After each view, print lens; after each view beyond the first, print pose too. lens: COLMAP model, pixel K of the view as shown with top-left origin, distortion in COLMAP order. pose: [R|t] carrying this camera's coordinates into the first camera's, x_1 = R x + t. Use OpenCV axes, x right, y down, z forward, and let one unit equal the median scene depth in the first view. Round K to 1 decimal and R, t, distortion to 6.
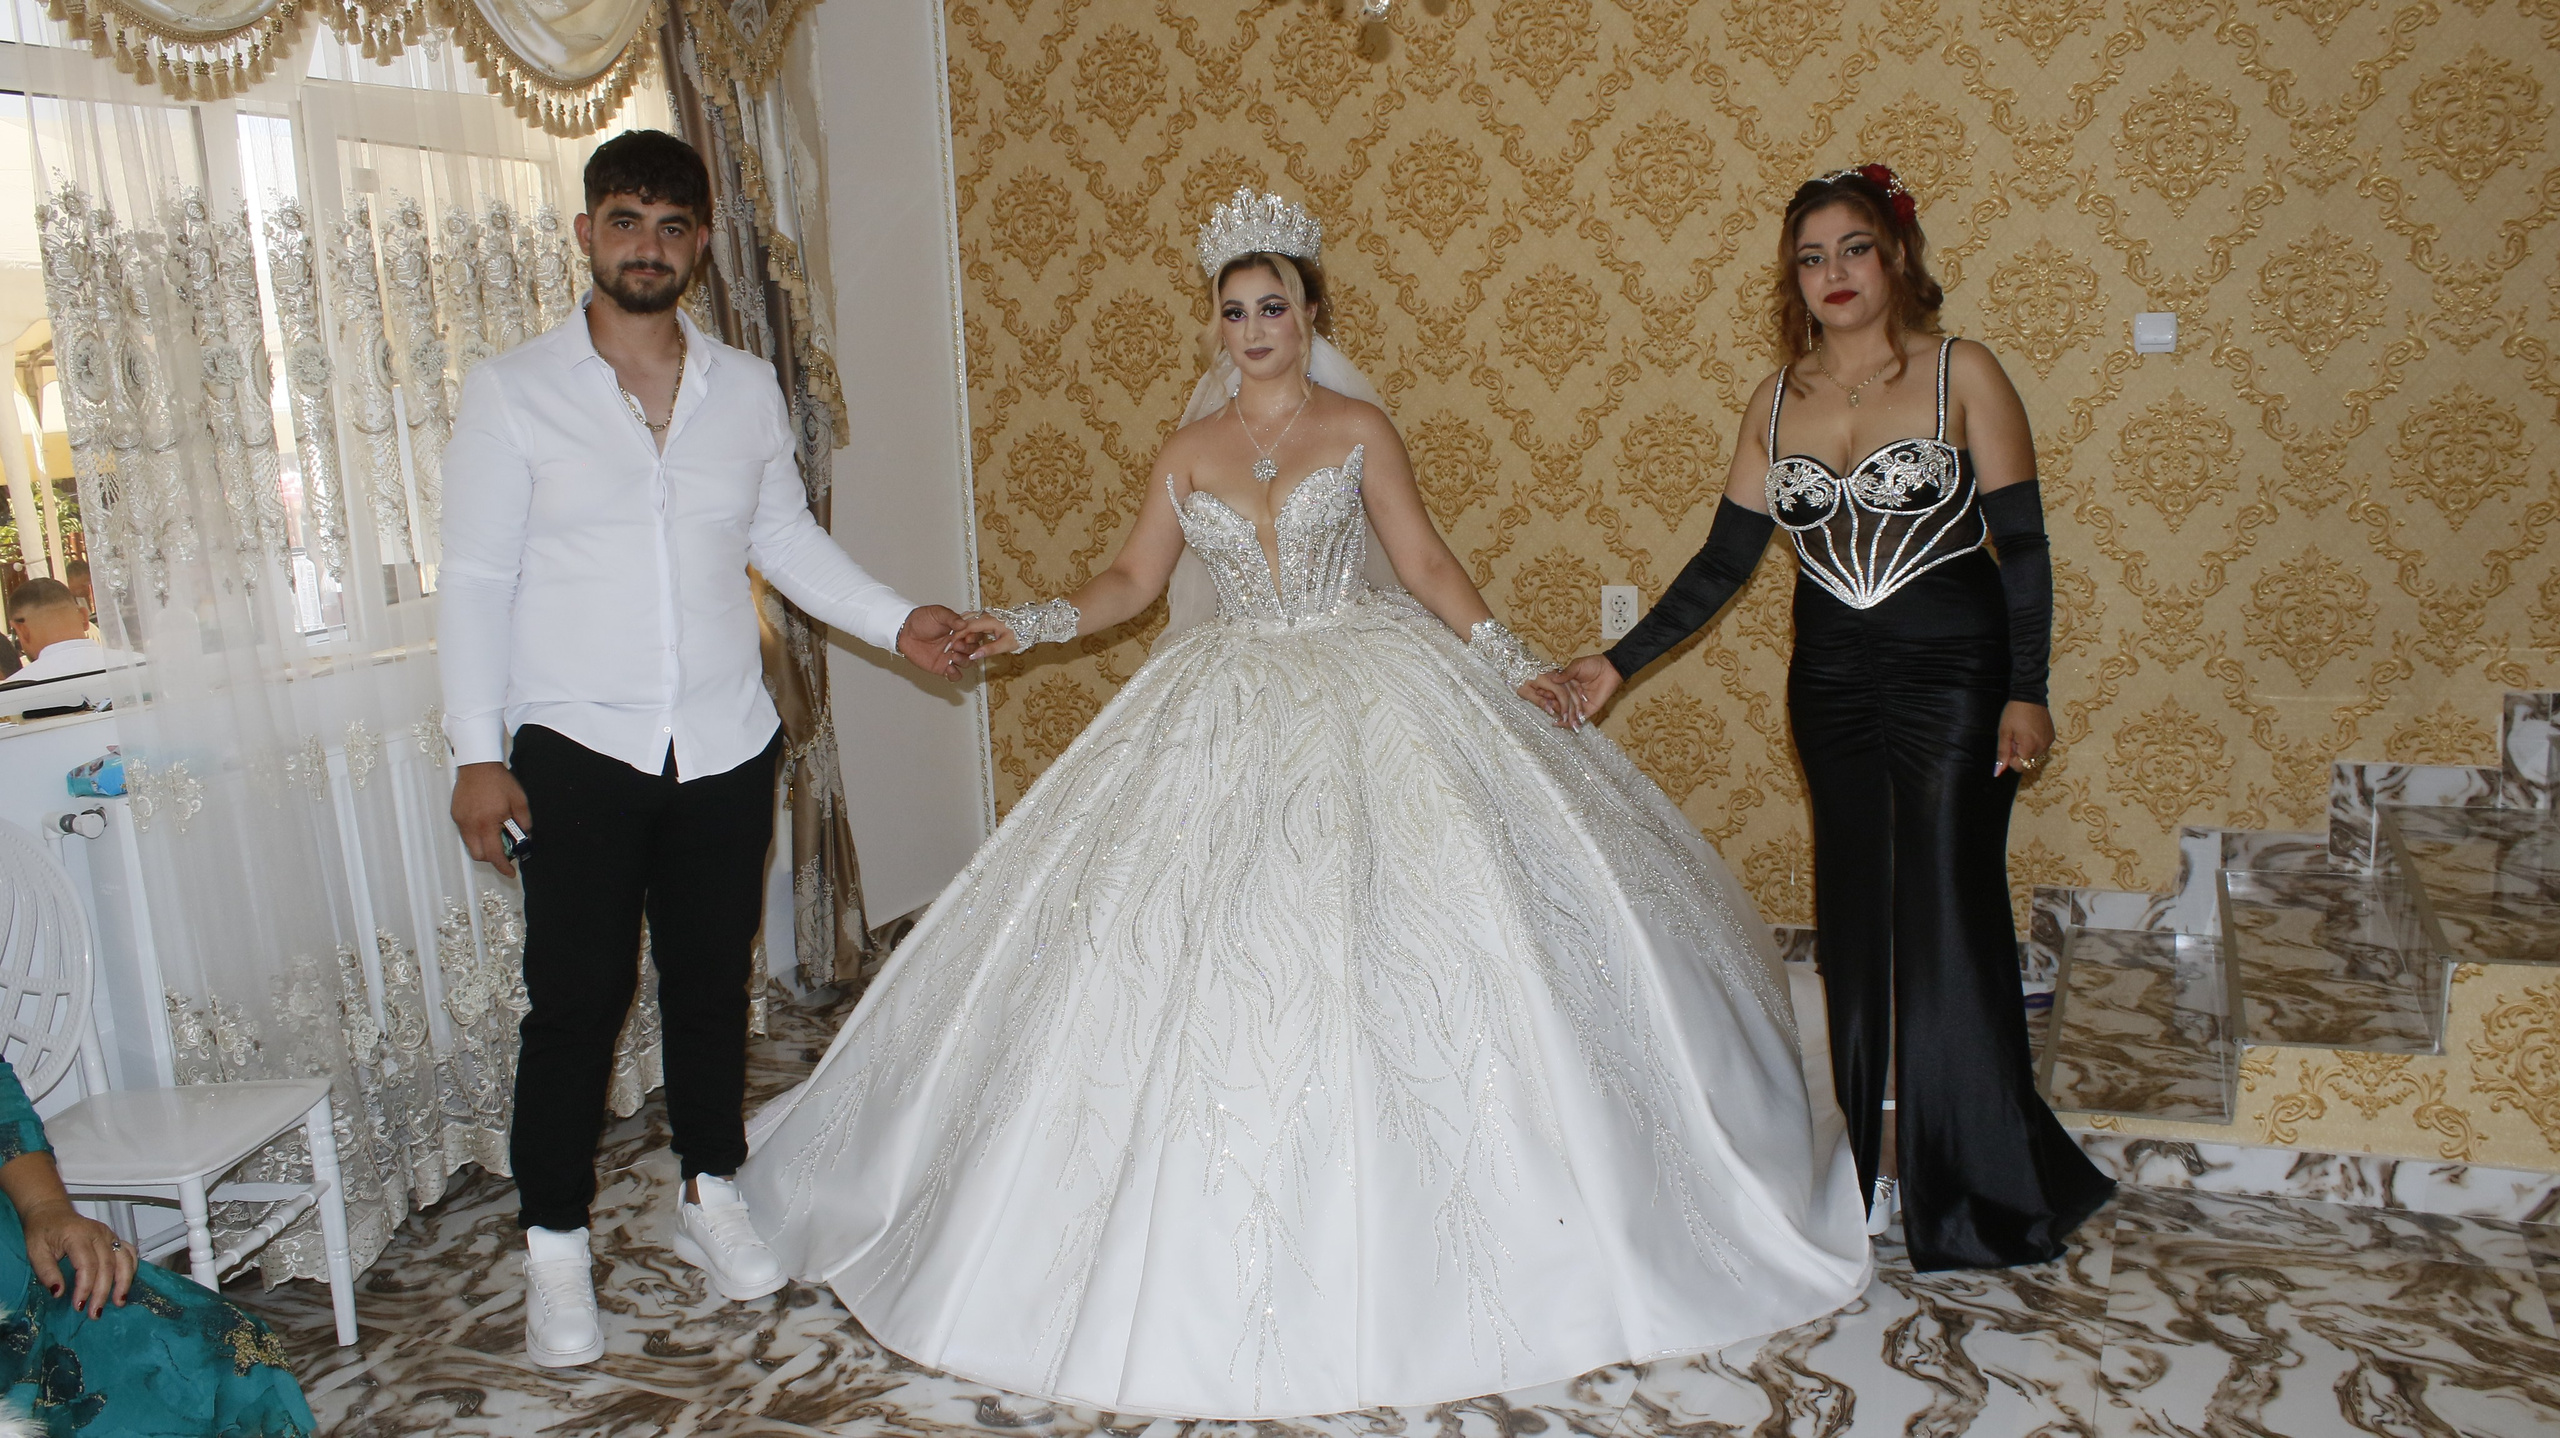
lens RADIAL K [[2119.1, 0, 1276.0], [0, 2119.1, 739.5], [0, 0, 1]] dist [-0.172759, 0.155824]
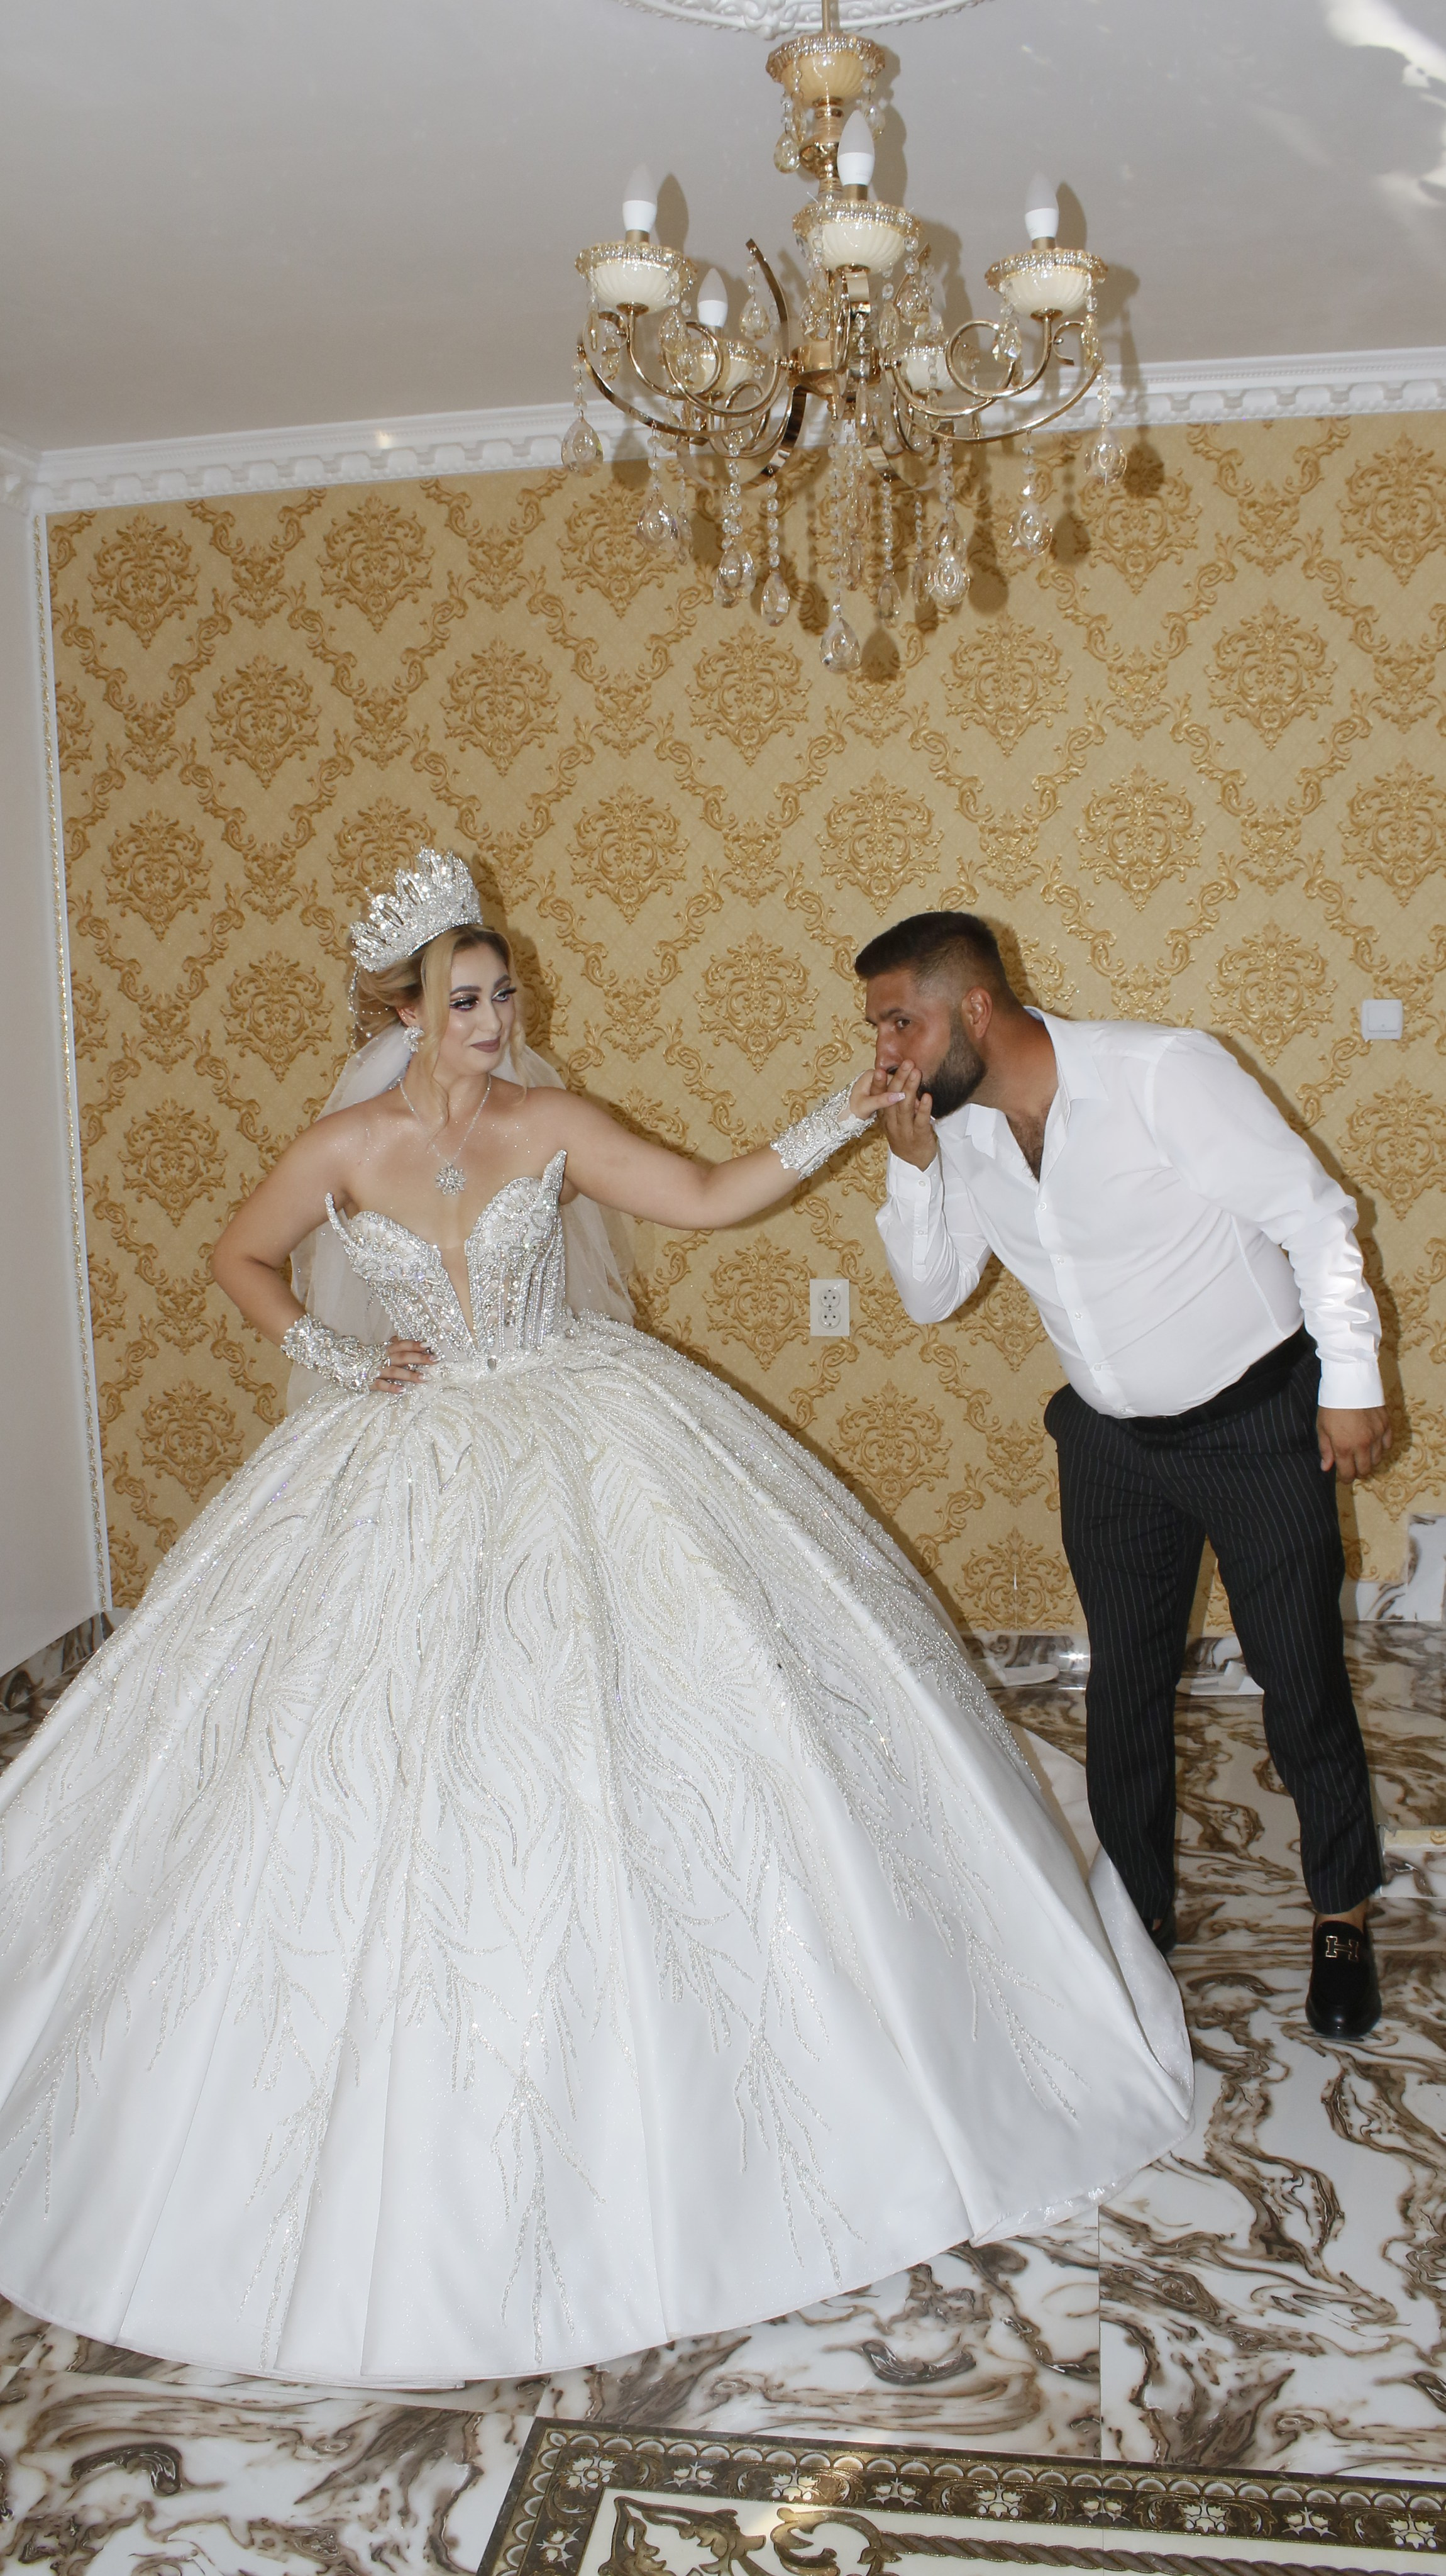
lens RADIAL K [[2125.7, 0, 748.2], [0, 2125.7, 1297.5], [0, 0, 1]] dist [-0.170051, 0.151671]
pose [[0.963357, -0.016456, 0.267716, -0.127878], [0.027901, 0.998850, -0.039002, -0.029534], [-0.266767, 0.045042, 0.962708, 0.101786]]
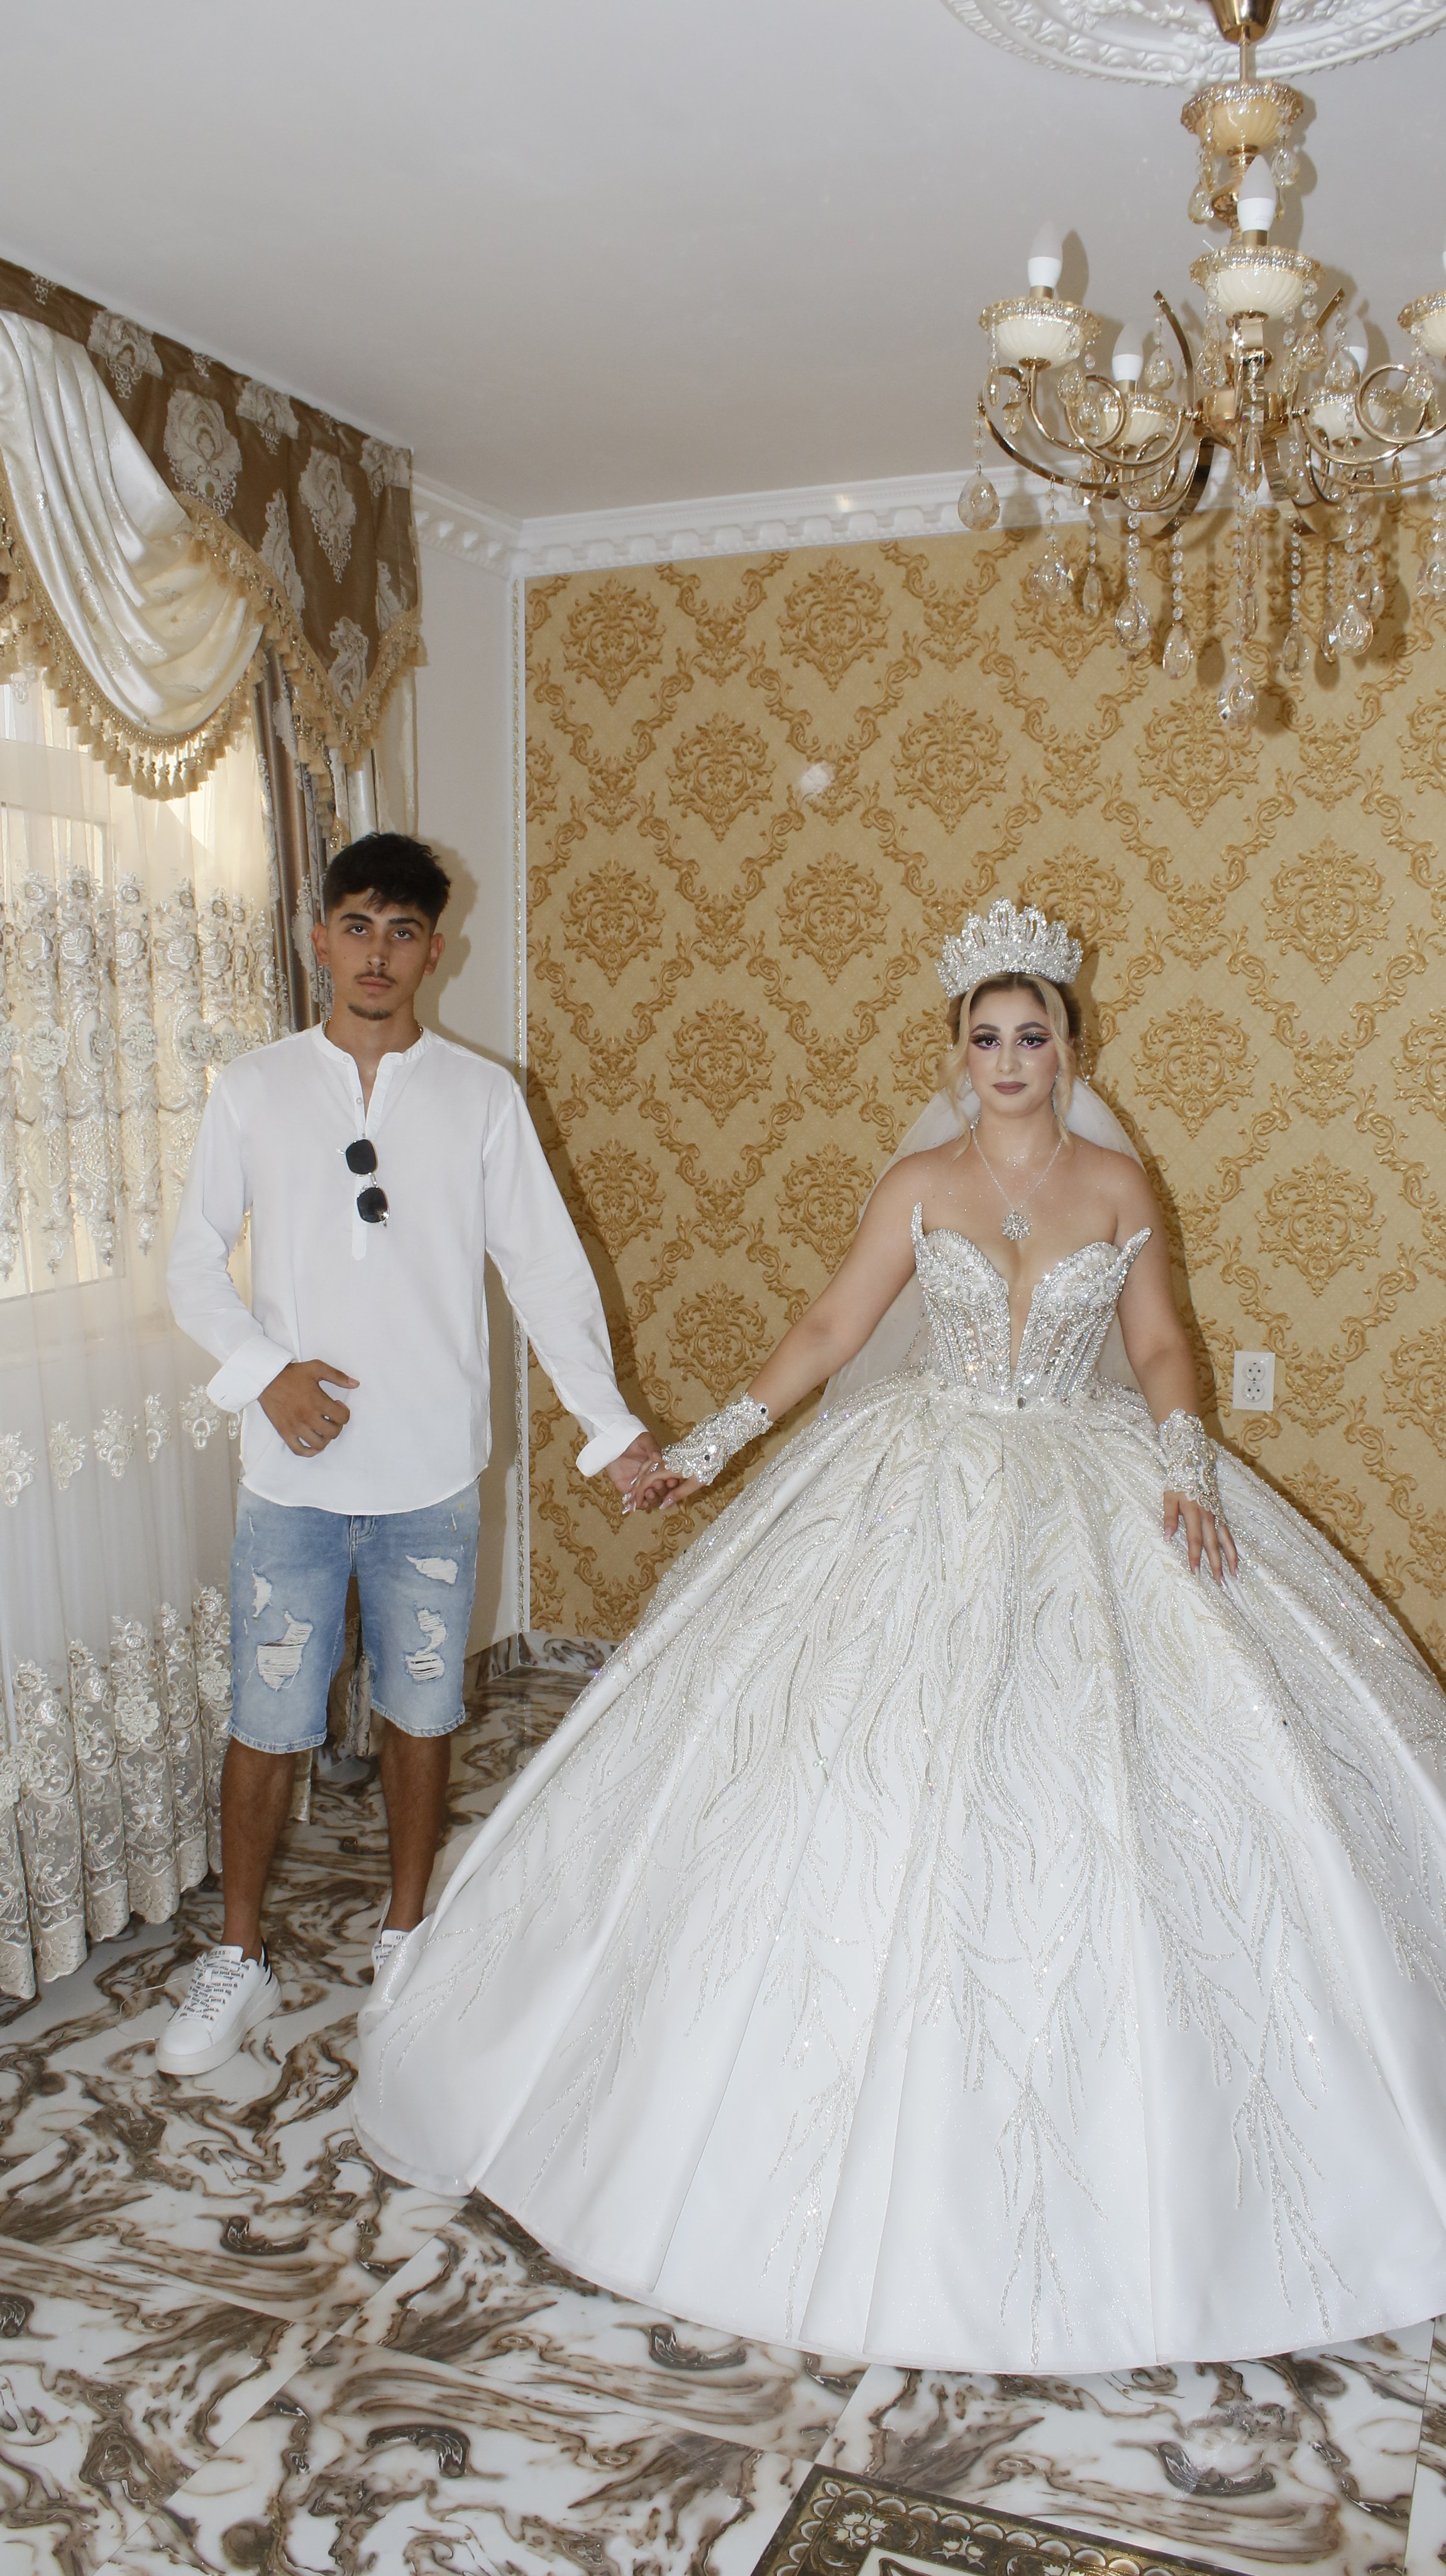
lens RADIAL K [[2127.5, 0, 735.5], [0, 2127.5, 1293.6], [0, 0, 1]] dist [-0.168907, 0.150954]
pose [[0.998233, 0.045534, 0.038184, -0.101013], [-0.042797, 0.996651, -0.069683, -0.025162], [-0.041229, 0.067926, 0.996838, 0.095922]]
